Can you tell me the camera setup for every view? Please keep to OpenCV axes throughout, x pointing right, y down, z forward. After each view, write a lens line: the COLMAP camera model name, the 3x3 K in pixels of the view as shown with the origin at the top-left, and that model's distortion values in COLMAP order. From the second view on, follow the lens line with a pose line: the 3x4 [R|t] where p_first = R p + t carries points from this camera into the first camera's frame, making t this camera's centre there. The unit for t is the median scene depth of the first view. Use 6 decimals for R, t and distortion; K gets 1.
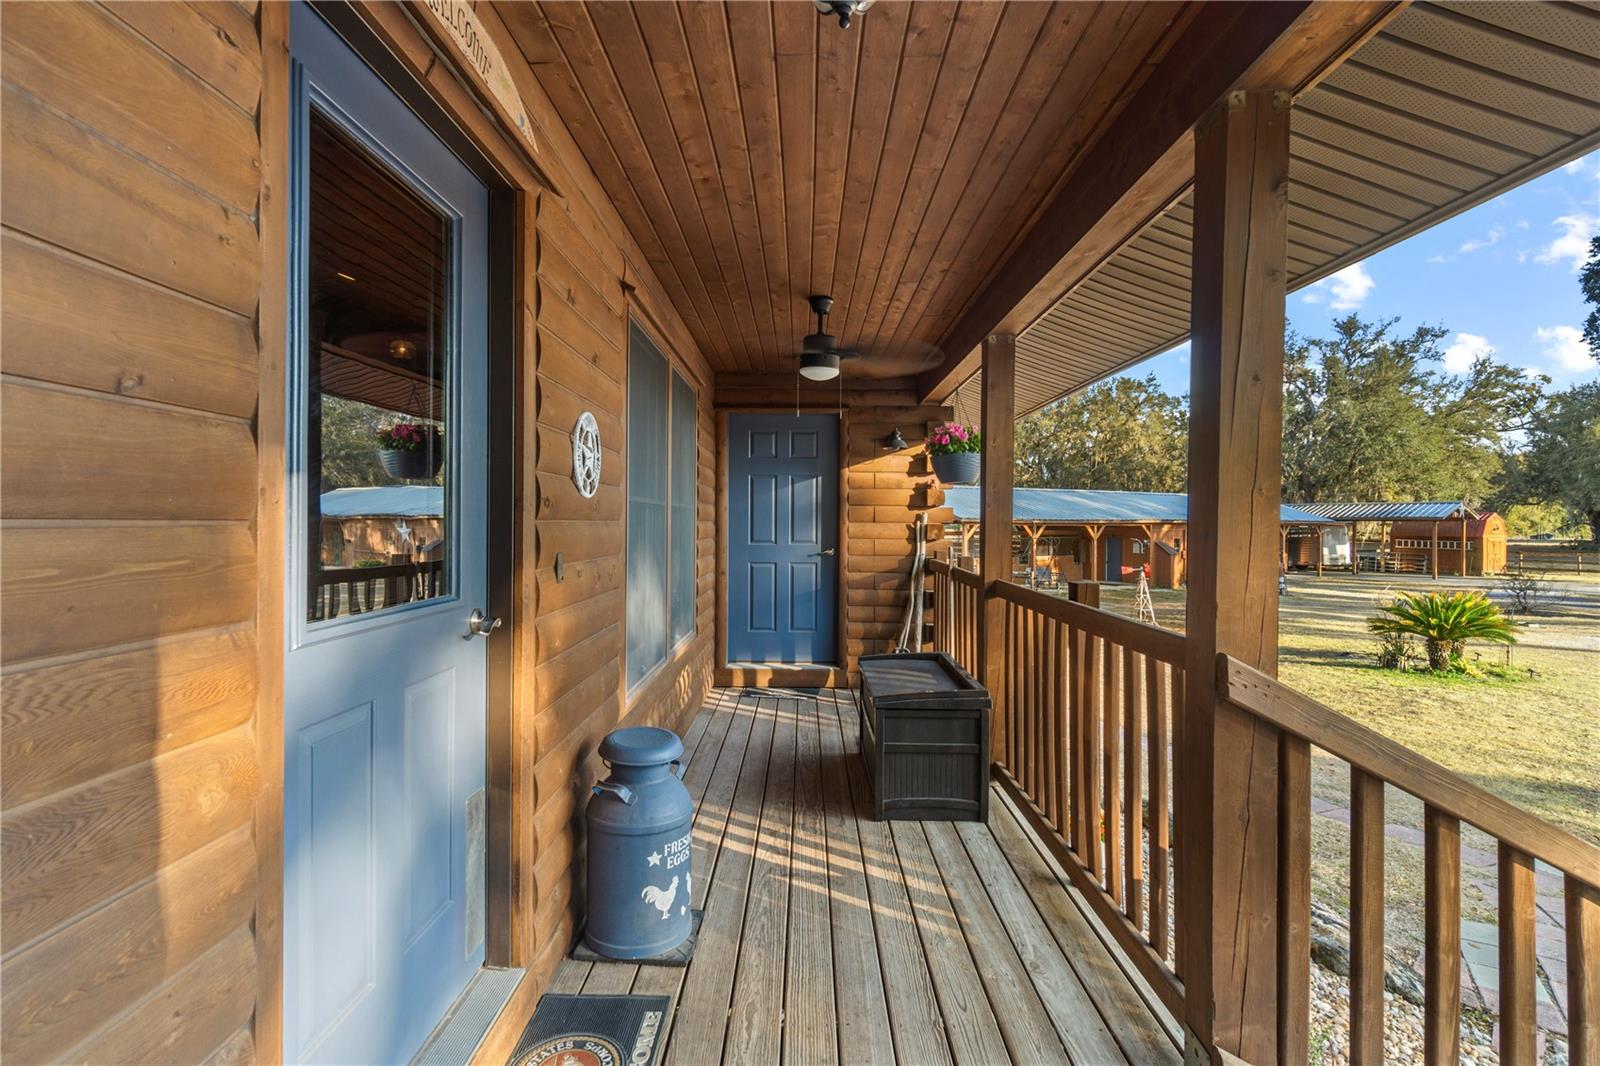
lens RADIAL K [[757.7, 0, 797.3], [0, 757.7, 528.4], [0, 0, 1]] dist [-0.000167, 0.000045]
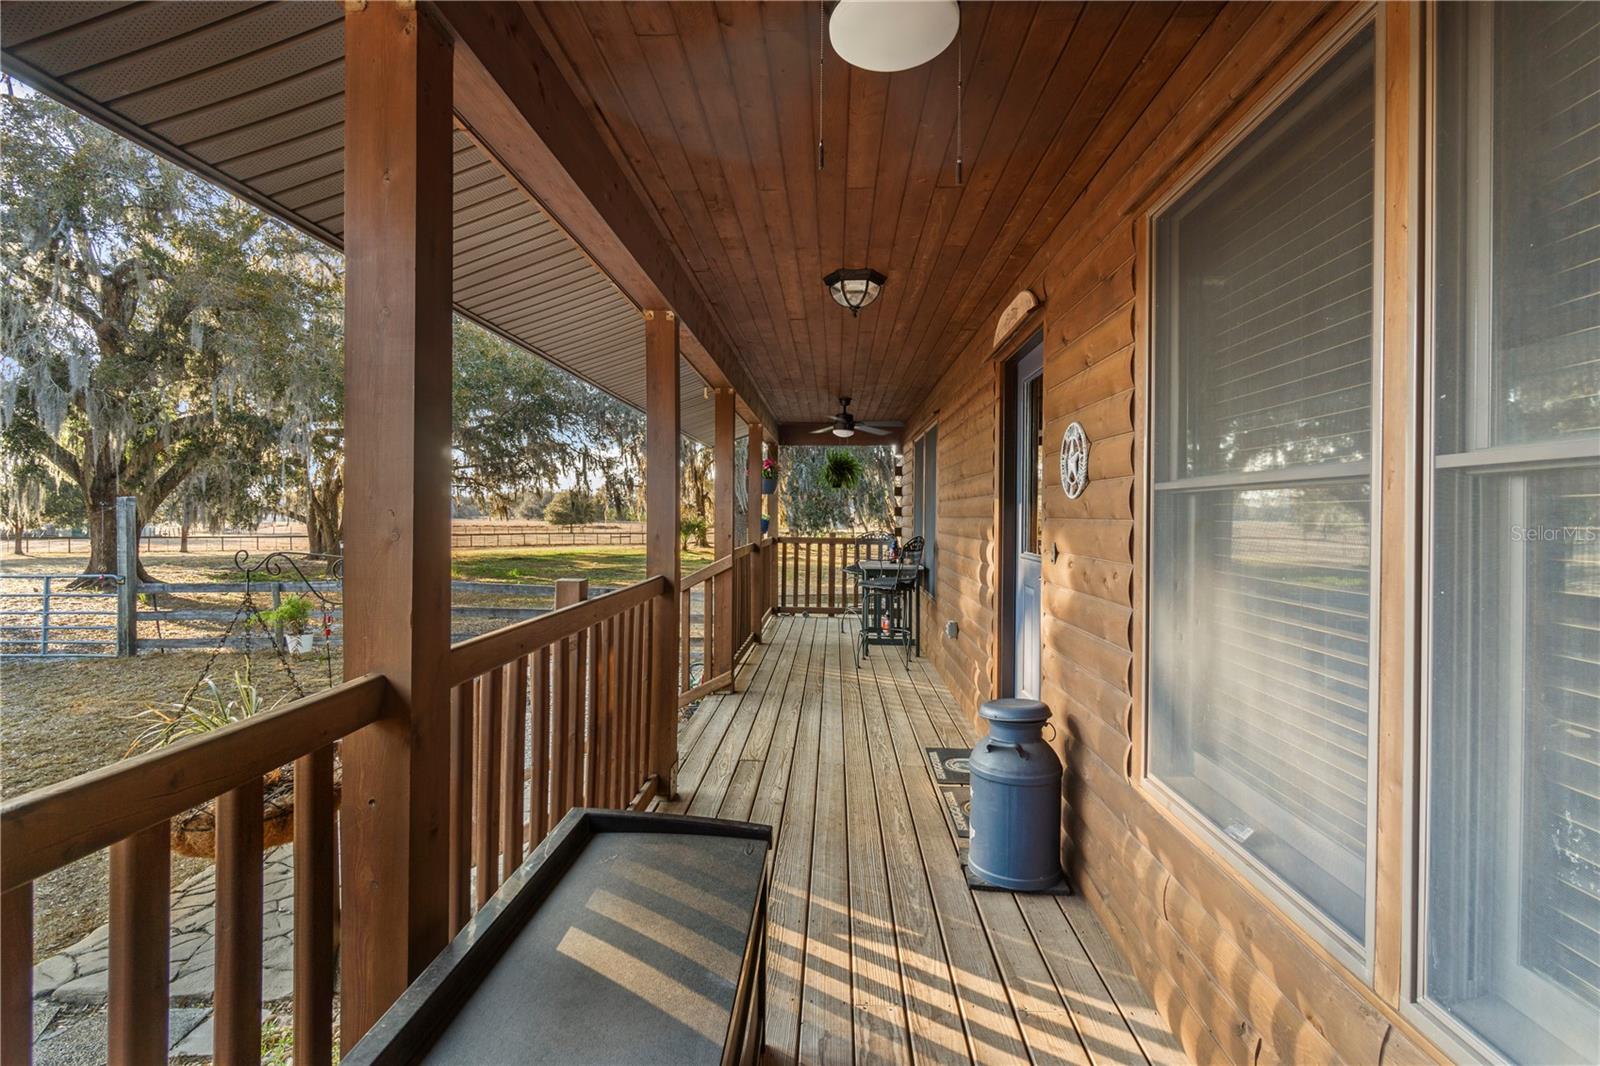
lens RADIAL K [[757.7, 0, 802.5], [0, 757.7, 526.1], [0, 0, 1]] dist [-0.000167, 0.000045]
pose [[-0.999556, -0.005502, 0.029292, 0.070779], [-0.005355, 0.999973, 0.005099, -0.004772], [-0.029319, 0.004939, -0.999558, 1.815370]]
